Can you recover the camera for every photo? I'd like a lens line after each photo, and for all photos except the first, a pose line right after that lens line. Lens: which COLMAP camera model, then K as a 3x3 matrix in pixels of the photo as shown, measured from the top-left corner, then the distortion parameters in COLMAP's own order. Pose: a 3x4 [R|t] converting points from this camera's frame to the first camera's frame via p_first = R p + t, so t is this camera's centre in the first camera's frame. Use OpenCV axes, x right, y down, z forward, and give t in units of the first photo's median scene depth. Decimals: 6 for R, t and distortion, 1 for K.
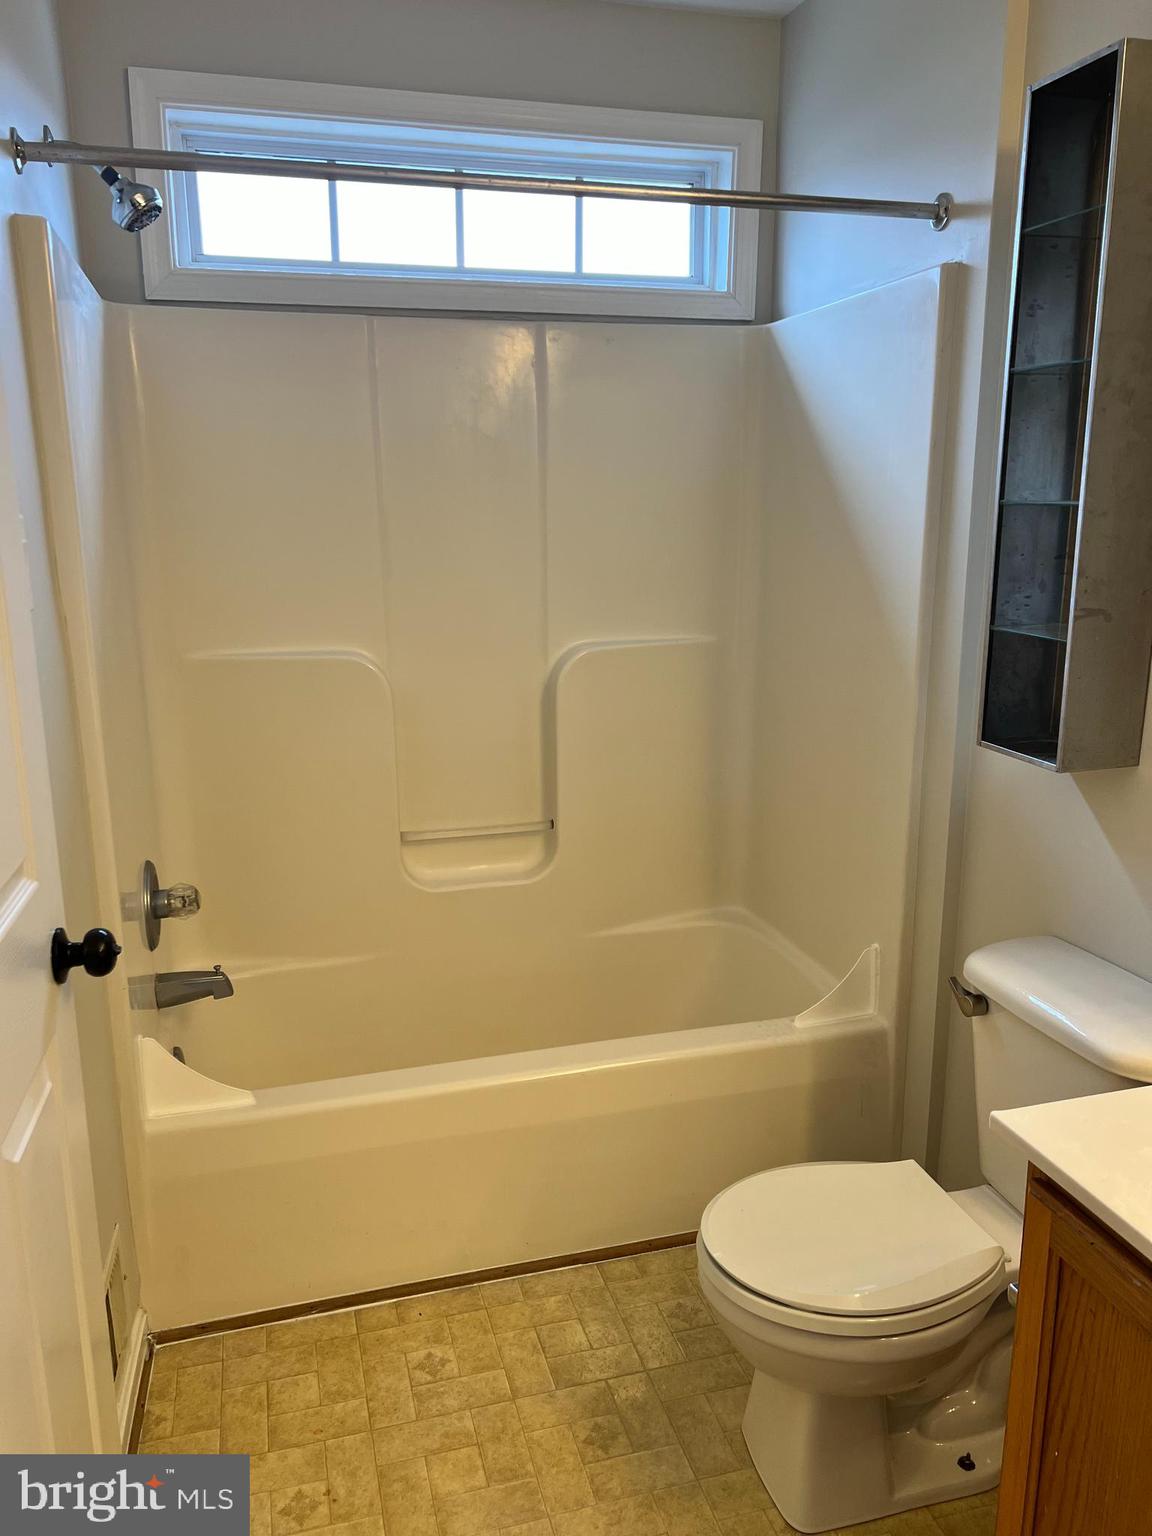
lens RADIAL K [[1150.7, 0, 568.8], [0, 1150.7, 766.5], [0, 0, 1]] dist [0.045378, -0.043556]
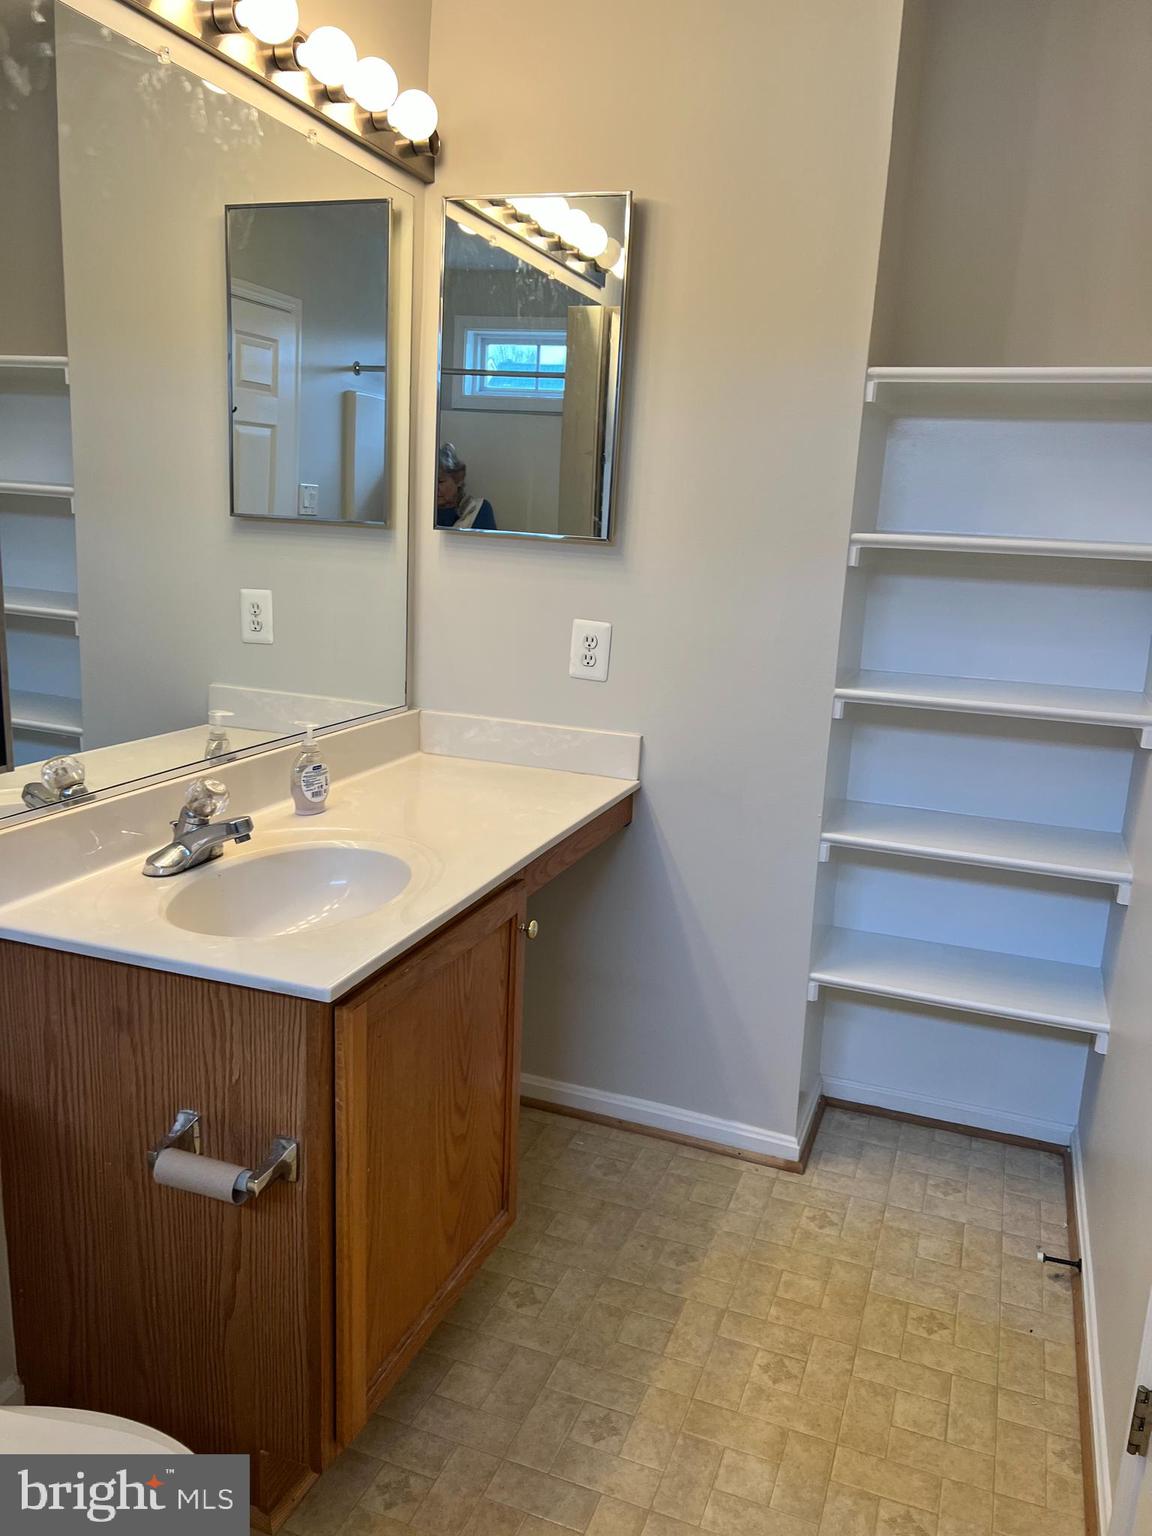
lens RADIAL K [[1150.7, 0, 571.6], [0, 1150.7, 774.1], [0, 0, 1]] dist [0.045378, -0.043556]
pose [[-0.803656, -0.164765, 0.571829, -0.463656], [0.087637, 0.917662, 0.387578, -0.350823], [-0.588605, 0.361593, -0.723045, 1.656283]]
